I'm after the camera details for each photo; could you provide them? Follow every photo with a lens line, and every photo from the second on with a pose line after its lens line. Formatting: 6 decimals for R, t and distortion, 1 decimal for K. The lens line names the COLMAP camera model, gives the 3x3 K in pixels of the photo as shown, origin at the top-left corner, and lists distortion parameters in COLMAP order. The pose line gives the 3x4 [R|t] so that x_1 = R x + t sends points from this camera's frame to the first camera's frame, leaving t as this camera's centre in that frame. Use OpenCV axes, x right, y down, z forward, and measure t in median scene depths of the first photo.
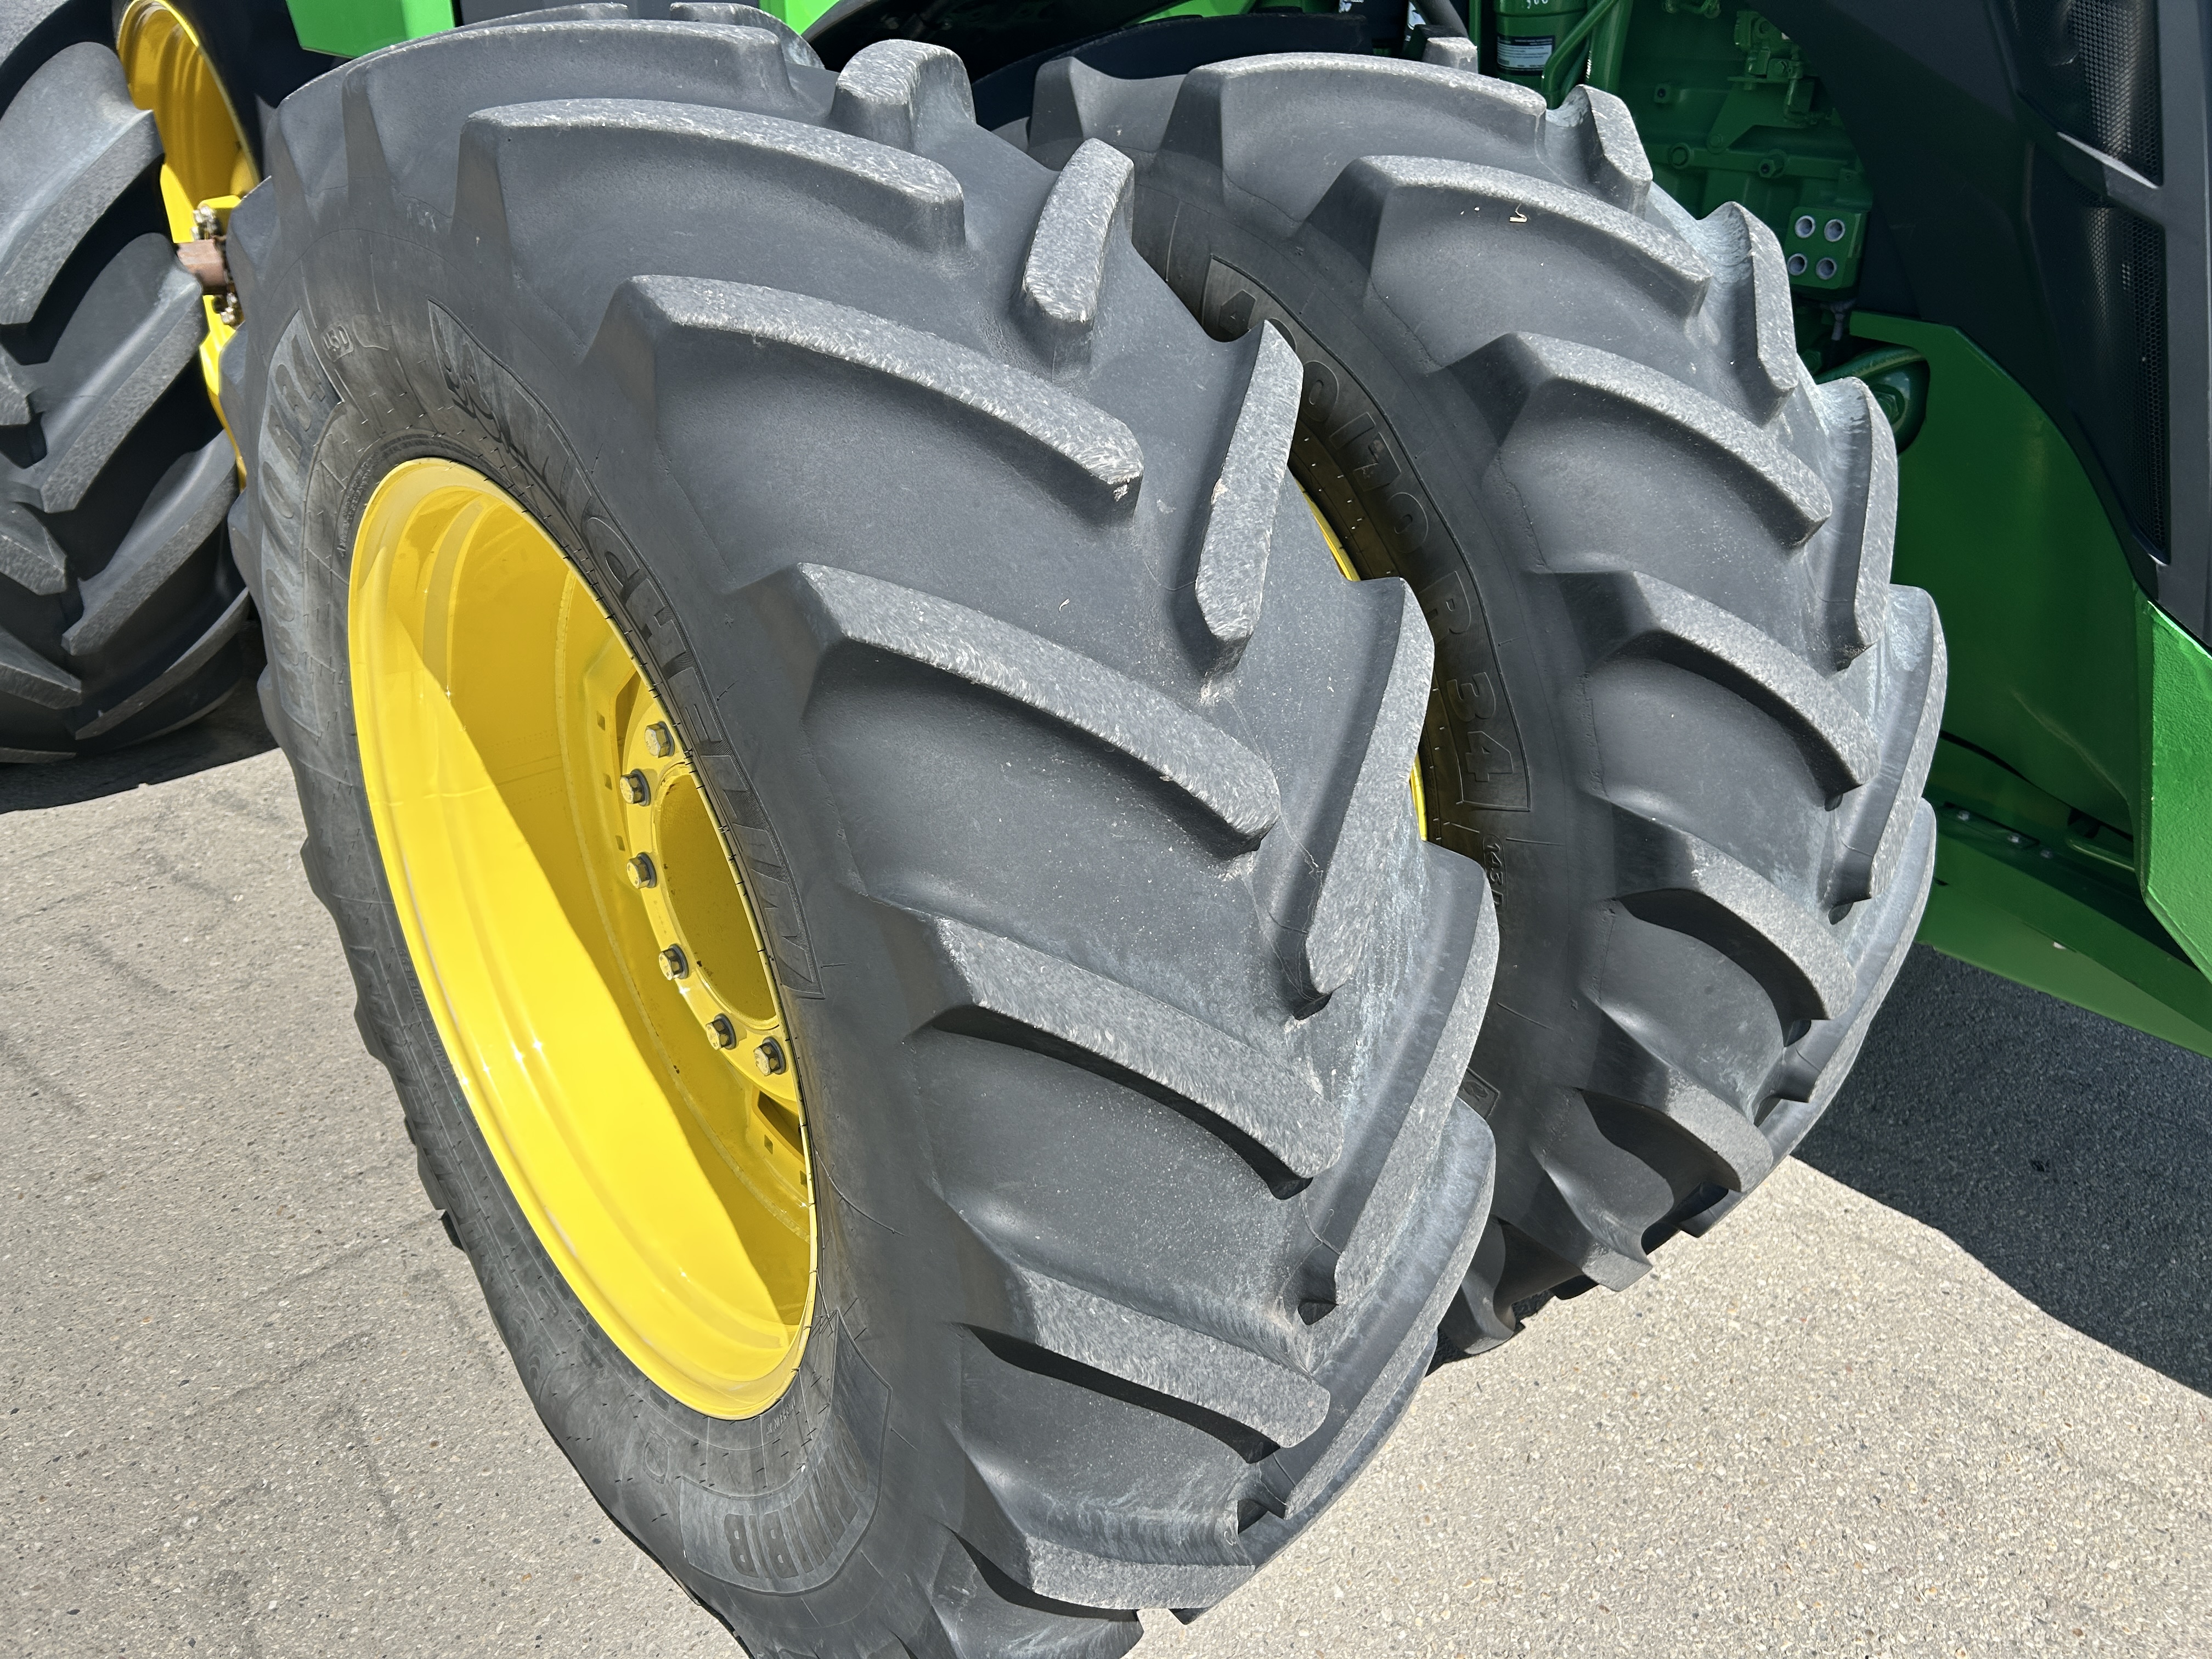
lens RADIAL K [[1668.5, 0, 1106.9], [0, 1668.5, 840.0], [0, 0, 1]] dist [0.046003, -0.042858]
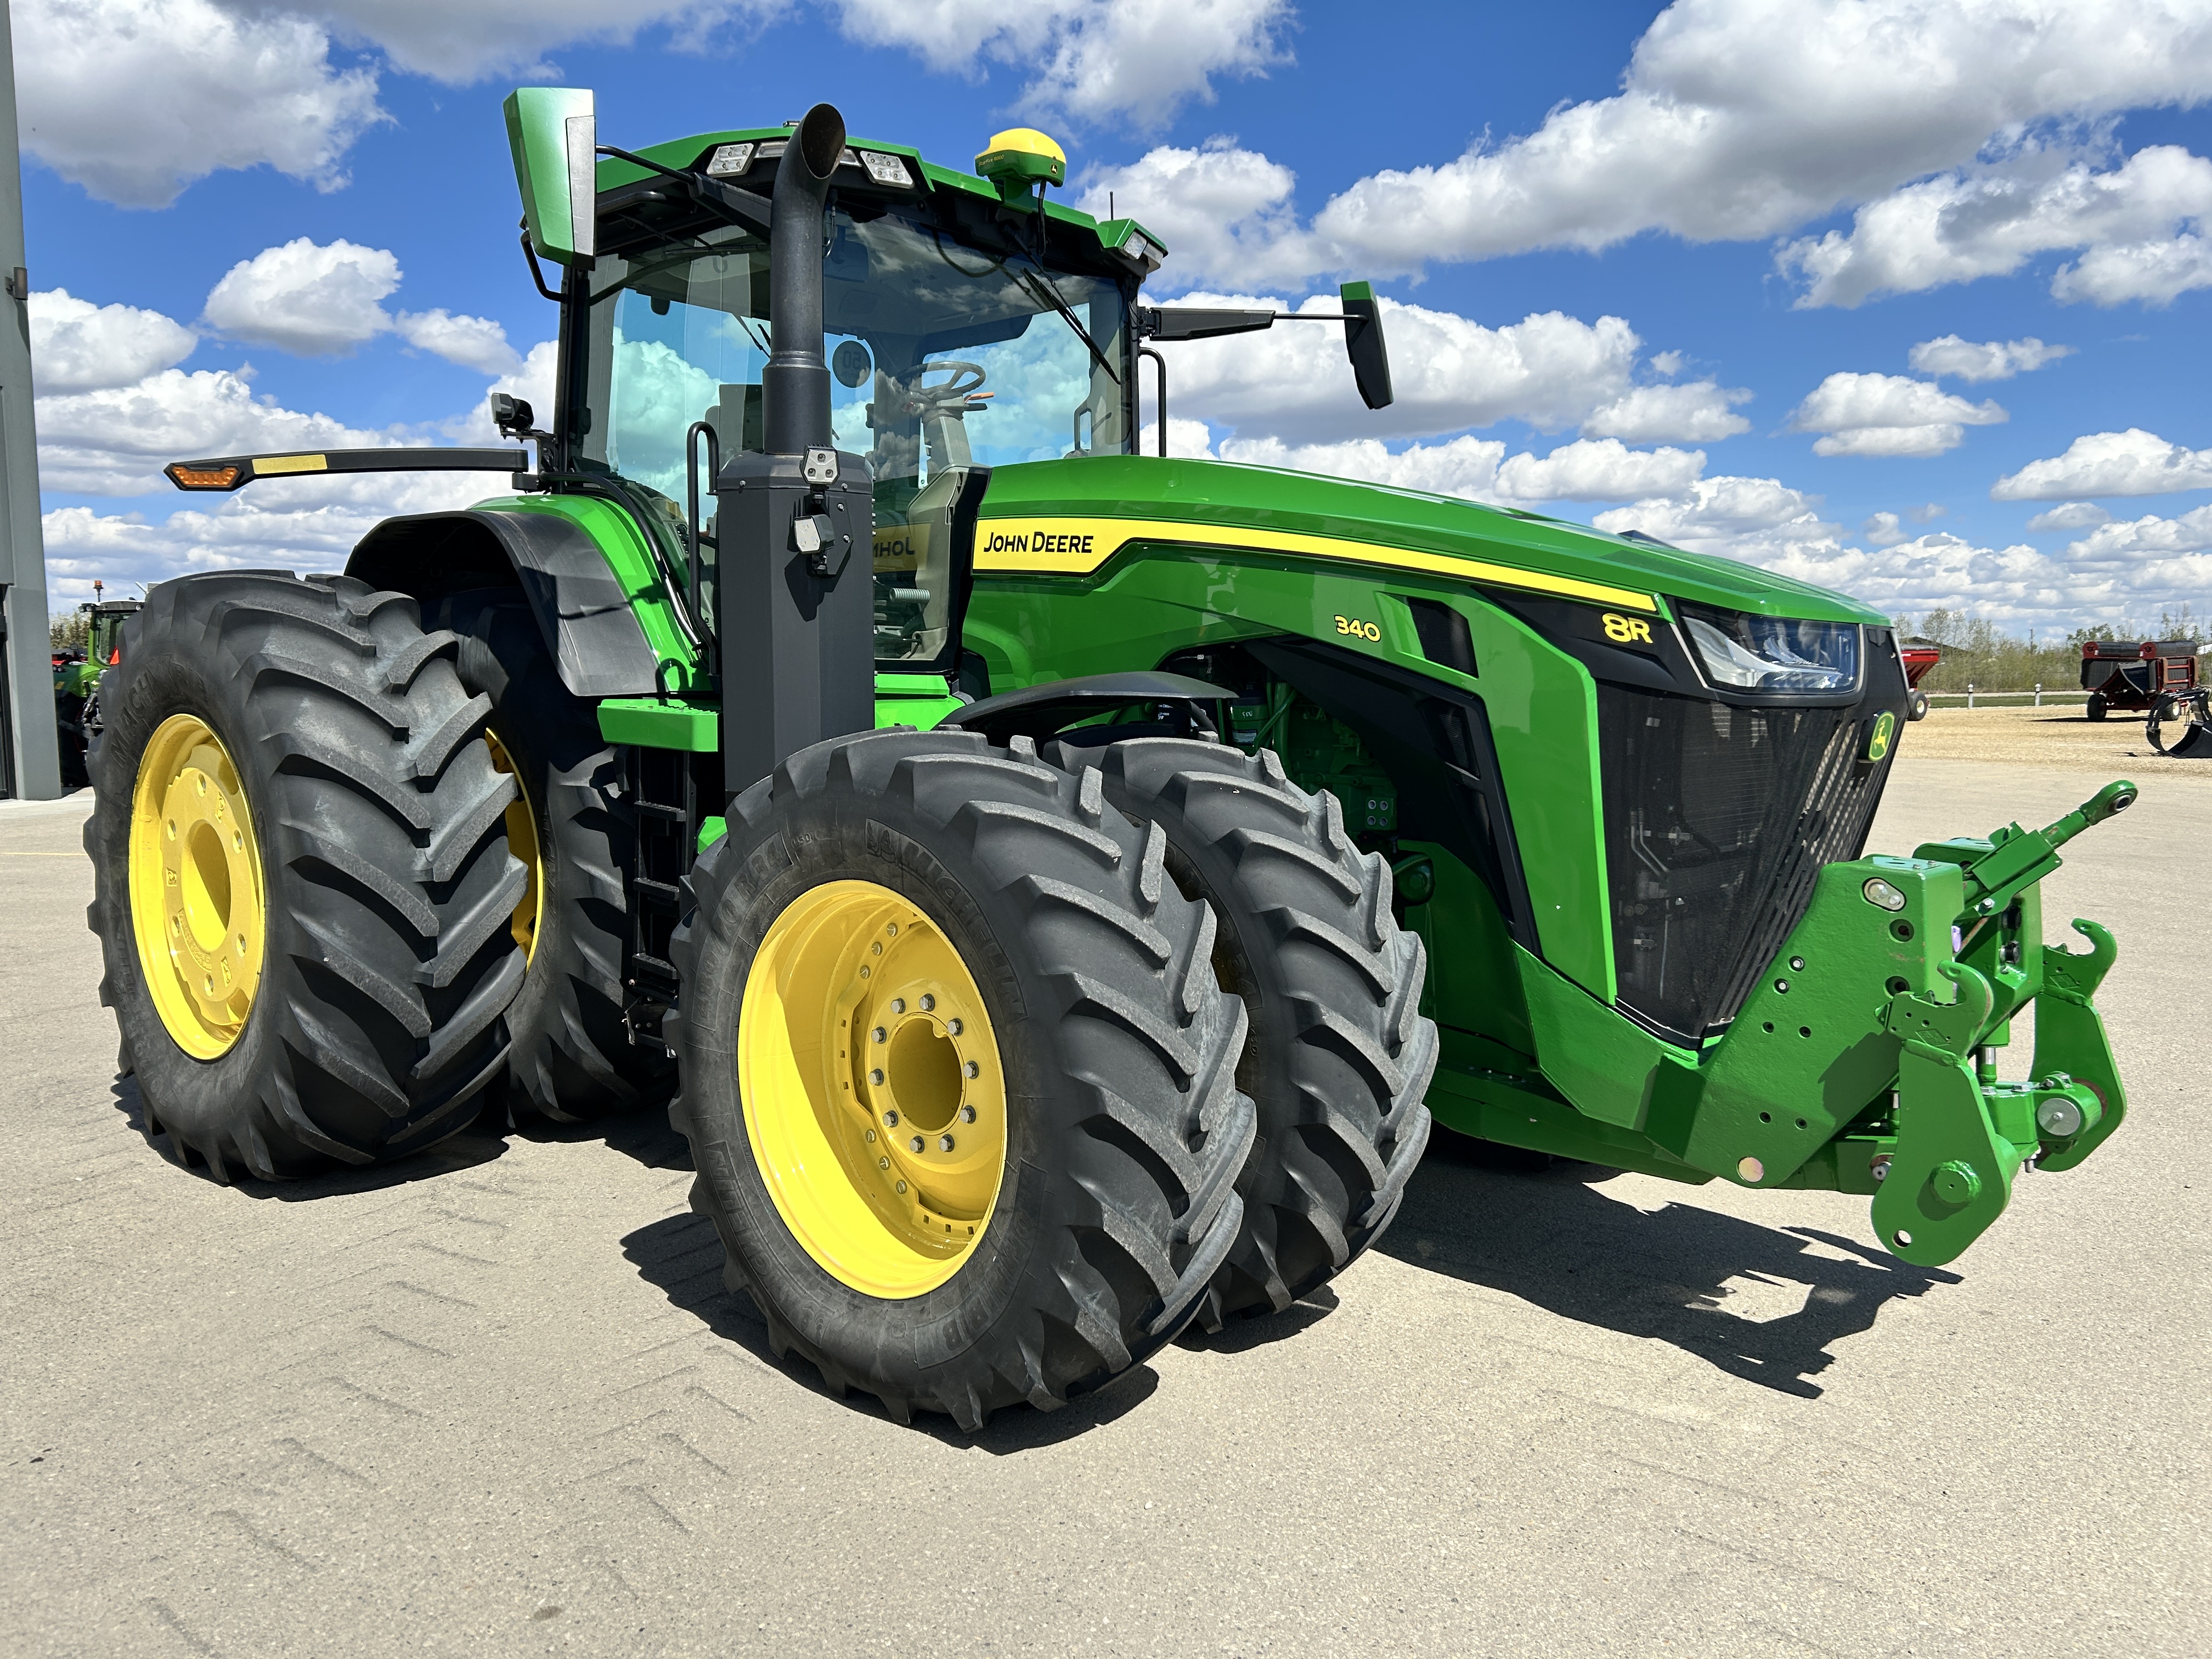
lens RADIAL K [[1668.5, 0, 1120.1], [0, 1668.5, 822.8], [0, 0, 1]] dist [0.046003, -0.042858]
pose [[0.993151, -0.018149, 0.115420, -0.241448], [0.060042, 0.926721, -0.370921, 0.630673], [-0.100230, 0.375310, 0.921464, -1.371342]]
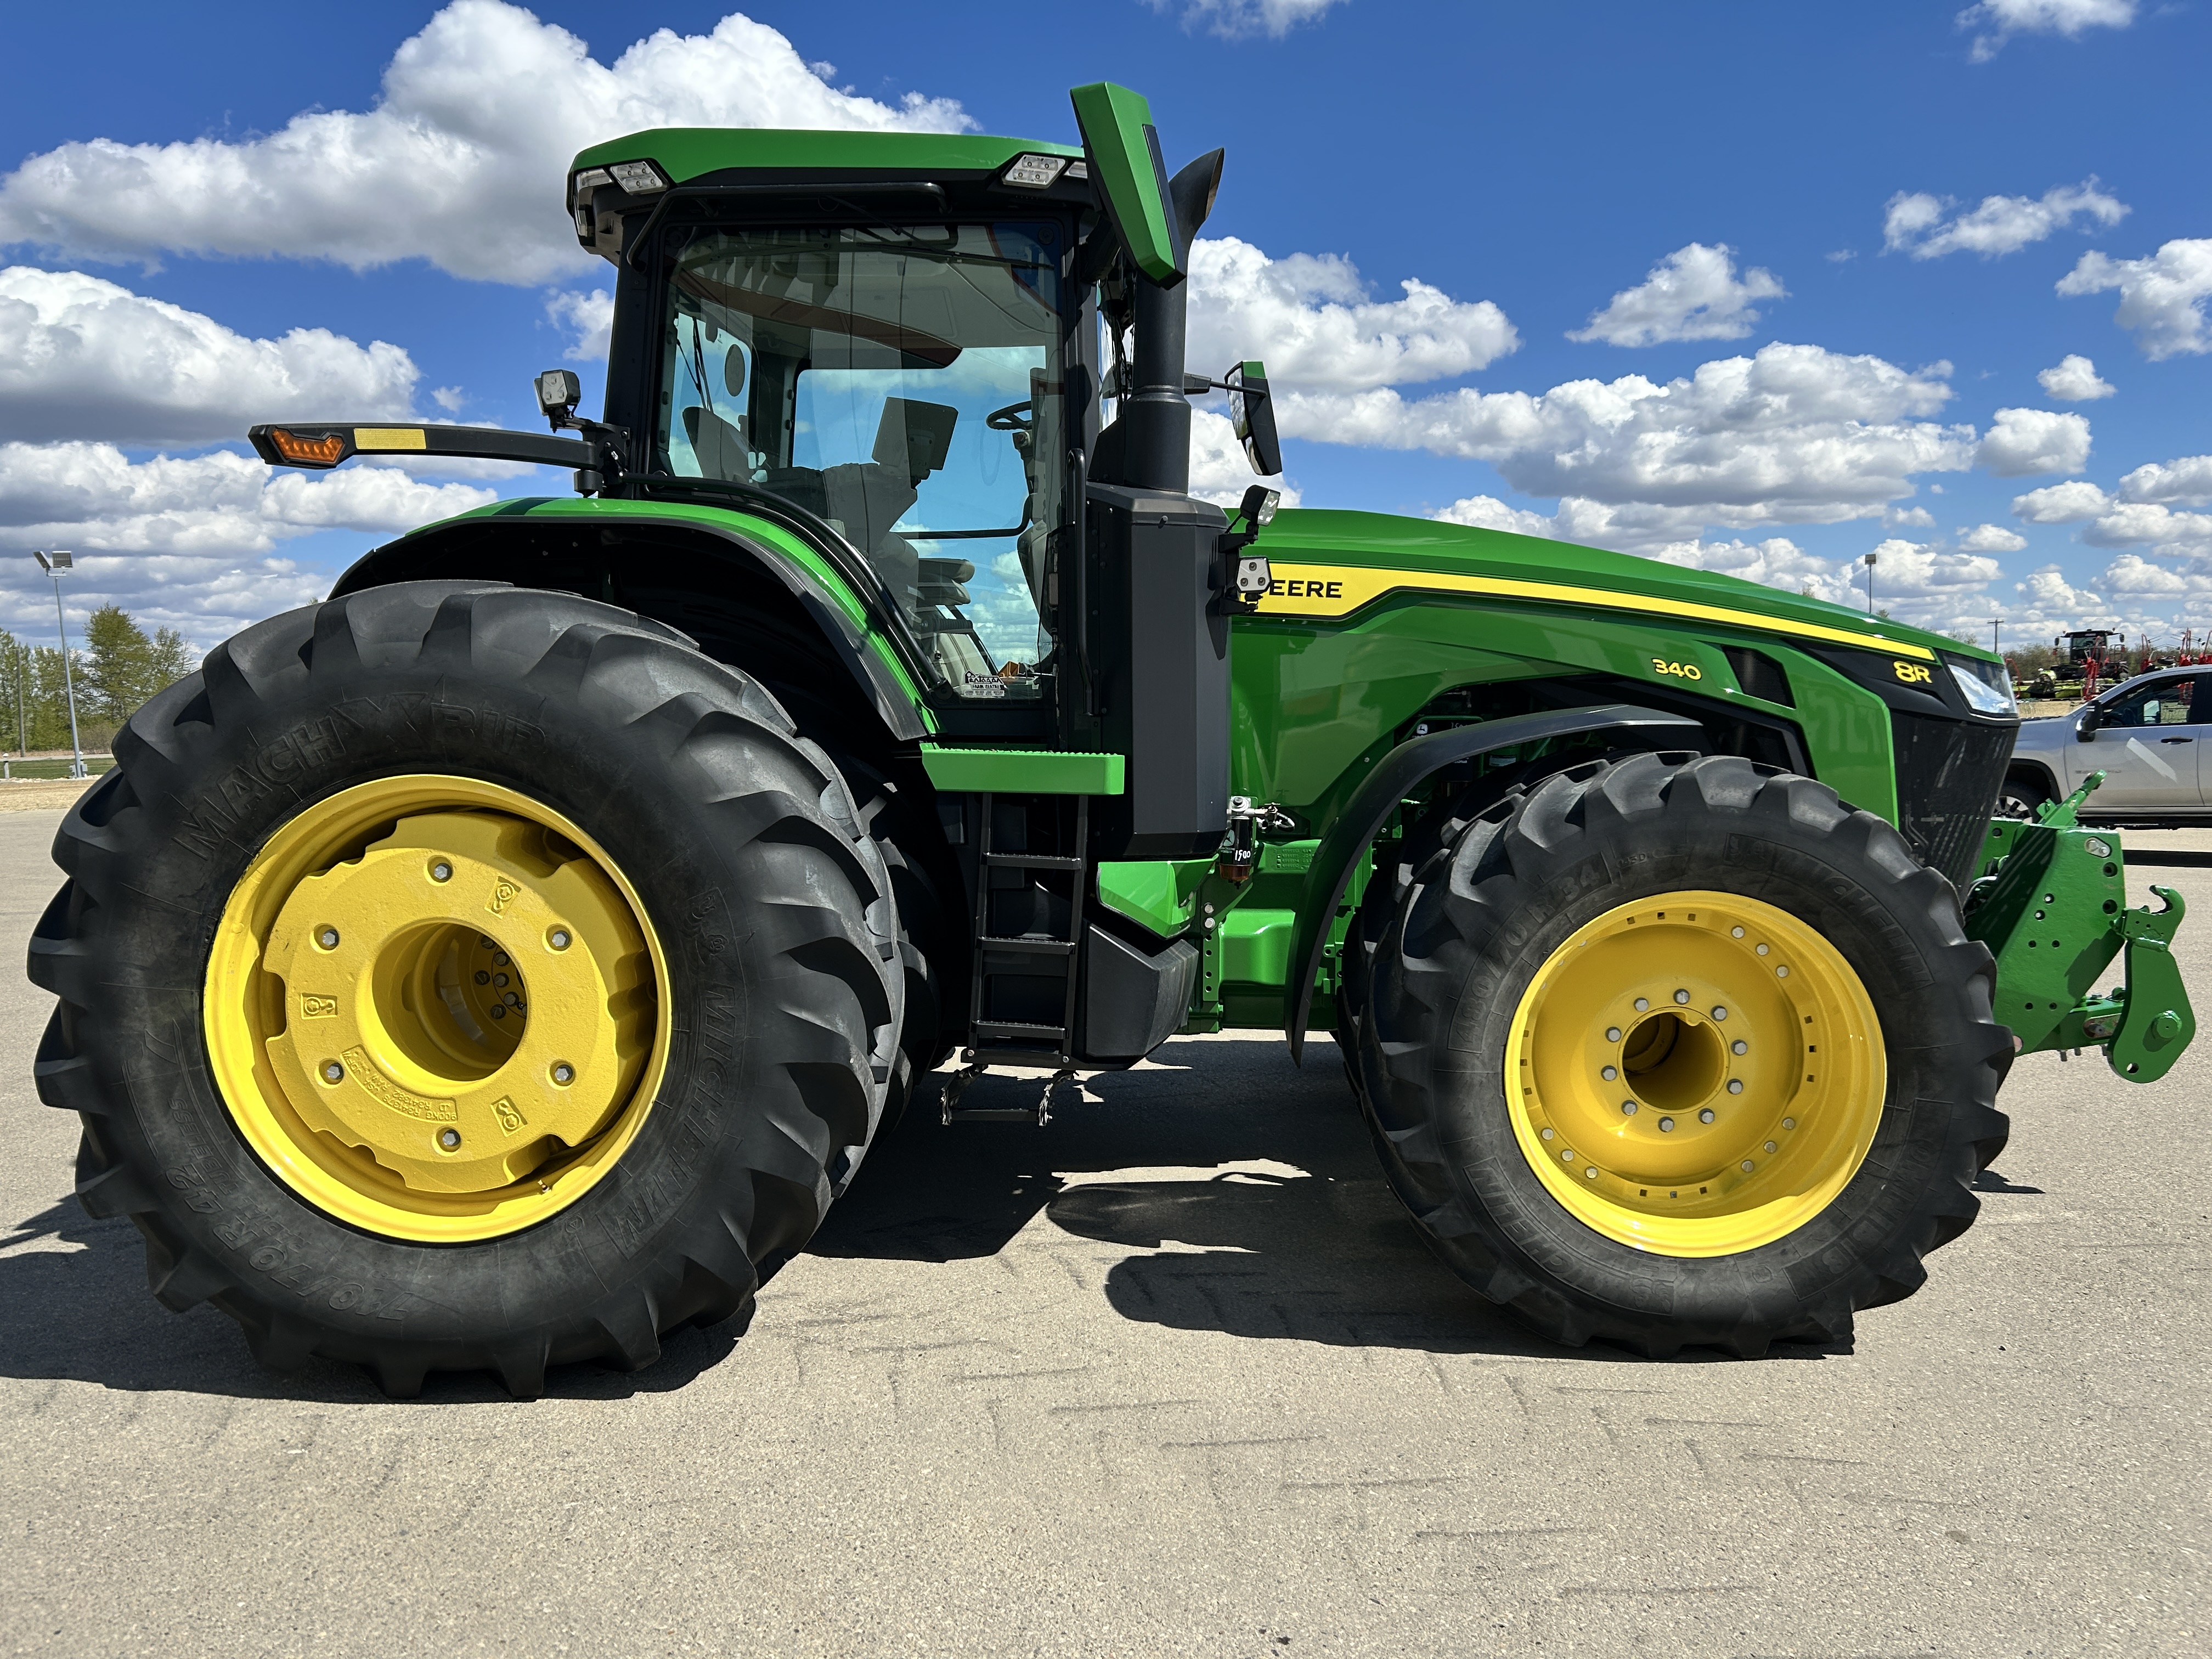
lens RADIAL K [[1668.5, 0, 1120.4], [0, 1668.5, 823.7], [0, 0, 1]] dist [0.046003, -0.042858]
pose [[0.694174, -0.063380, 0.717011, -2.897947], [0.339911, 0.906918, -0.248917, 0.064109], [-0.634494, 0.416512, 0.651103, -0.329398]]
